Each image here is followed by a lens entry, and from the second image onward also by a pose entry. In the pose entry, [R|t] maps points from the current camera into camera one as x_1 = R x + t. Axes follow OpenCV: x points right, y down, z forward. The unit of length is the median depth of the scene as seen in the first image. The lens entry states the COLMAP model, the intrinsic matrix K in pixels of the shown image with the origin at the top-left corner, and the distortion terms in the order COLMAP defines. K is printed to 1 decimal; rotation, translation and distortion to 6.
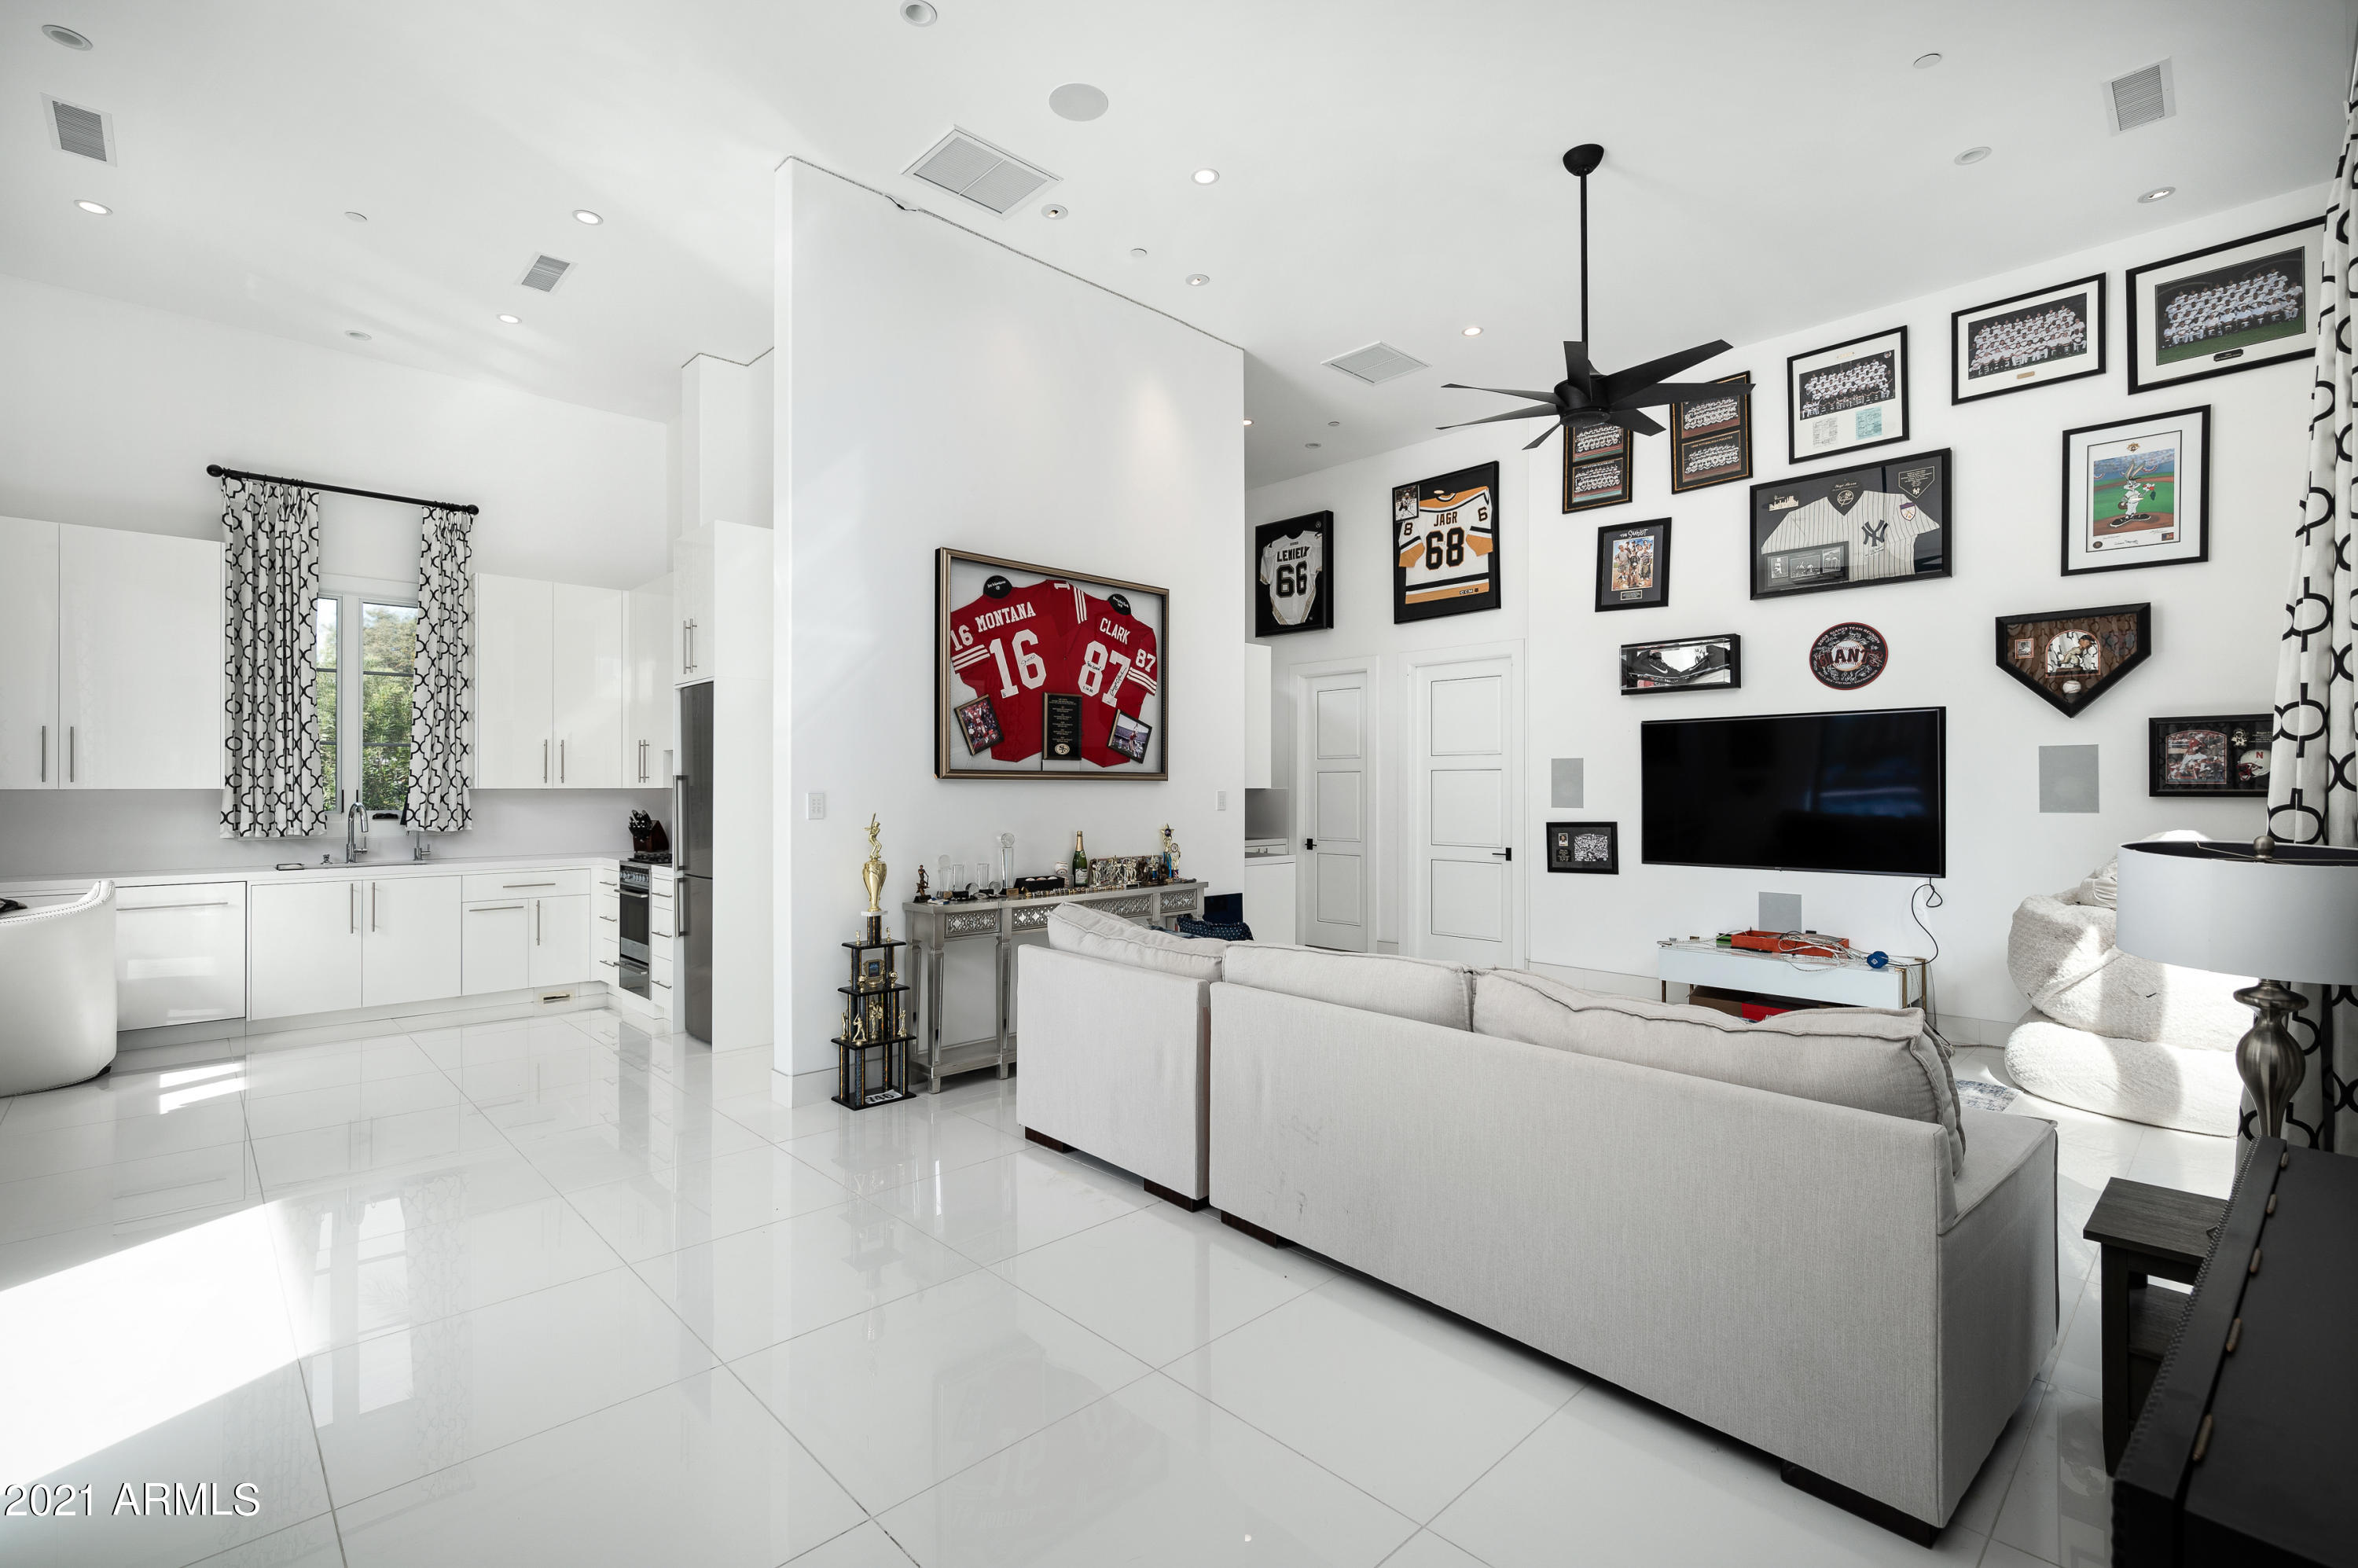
lens RADIAL K [[1086.7, 0, 1188.1], [0, 1086.7, 785.8], [0, 0, 1]] dist [0.003533, 0.000429]
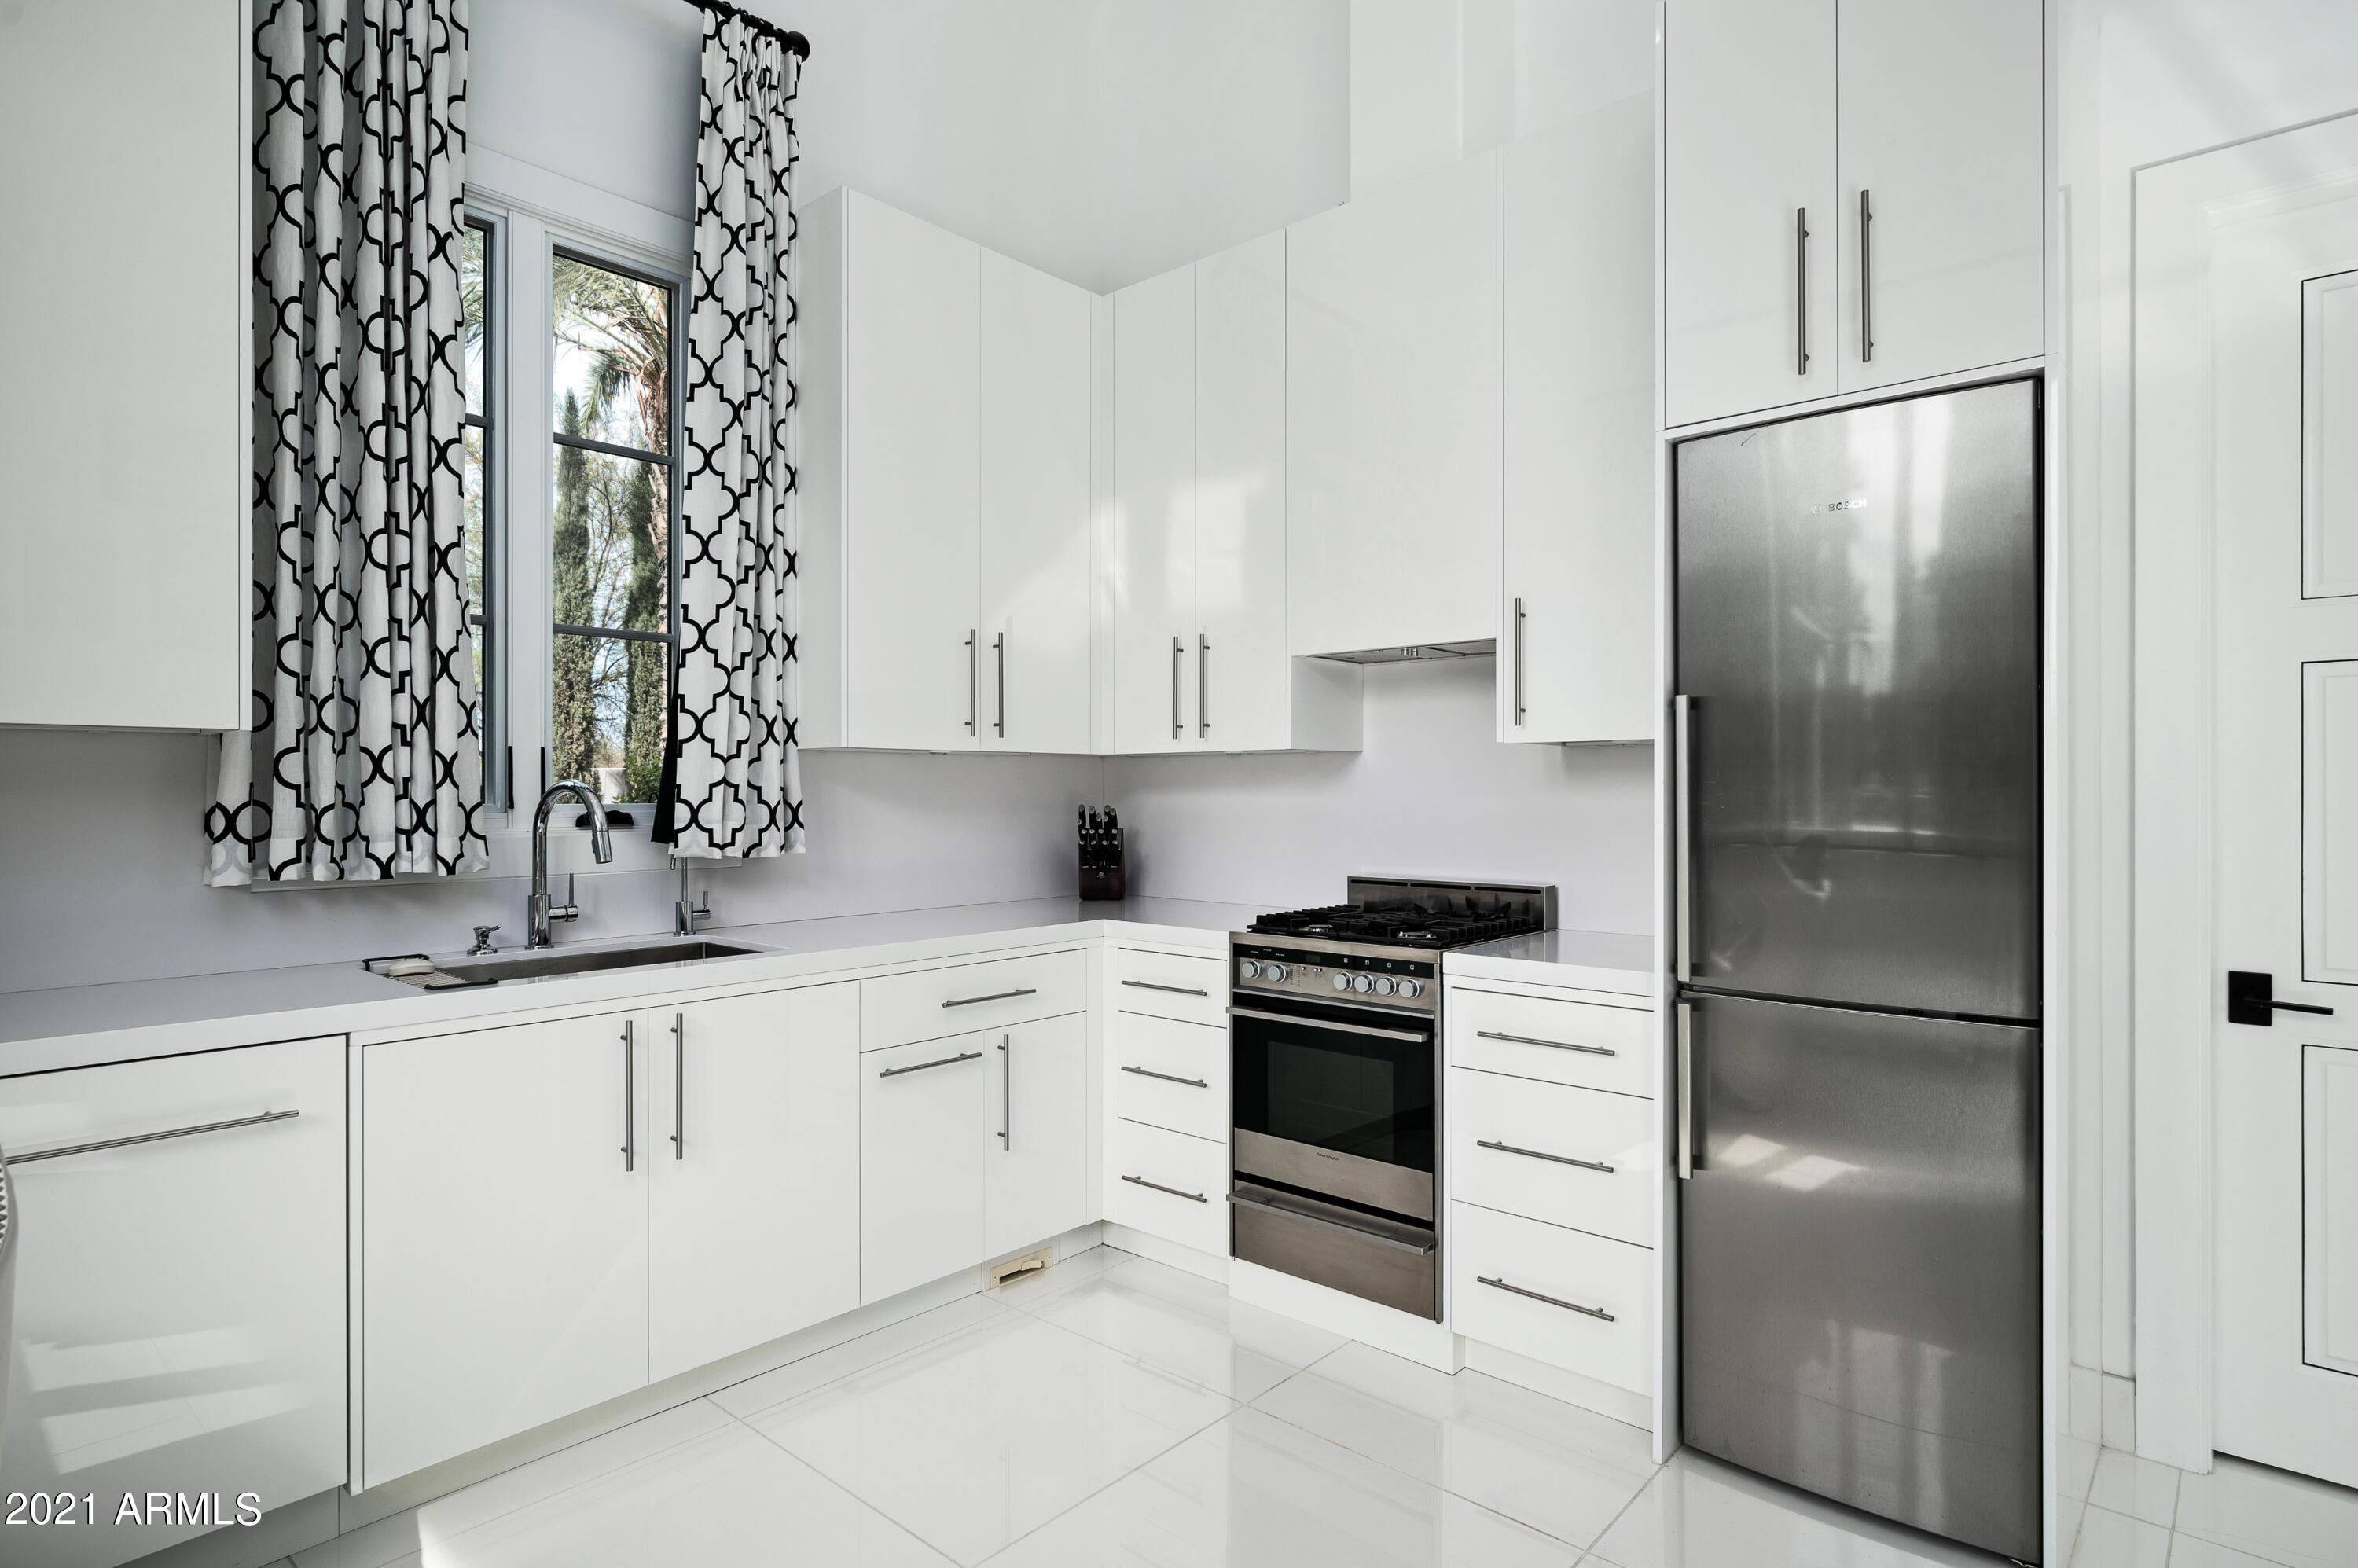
lens RADIAL K [[1251.2, 0, 1170.0], [0, 1251.2, 787.3], [0, 0, 1]] dist [0.003140, 0.000013]
pose [[0.996197, 0.000852, 0.087123, -0.618938], [-0.000747, 0.999999, -0.001241, 0.018414], [-0.087124, 0.001171, 0.996197, 0.588590]]
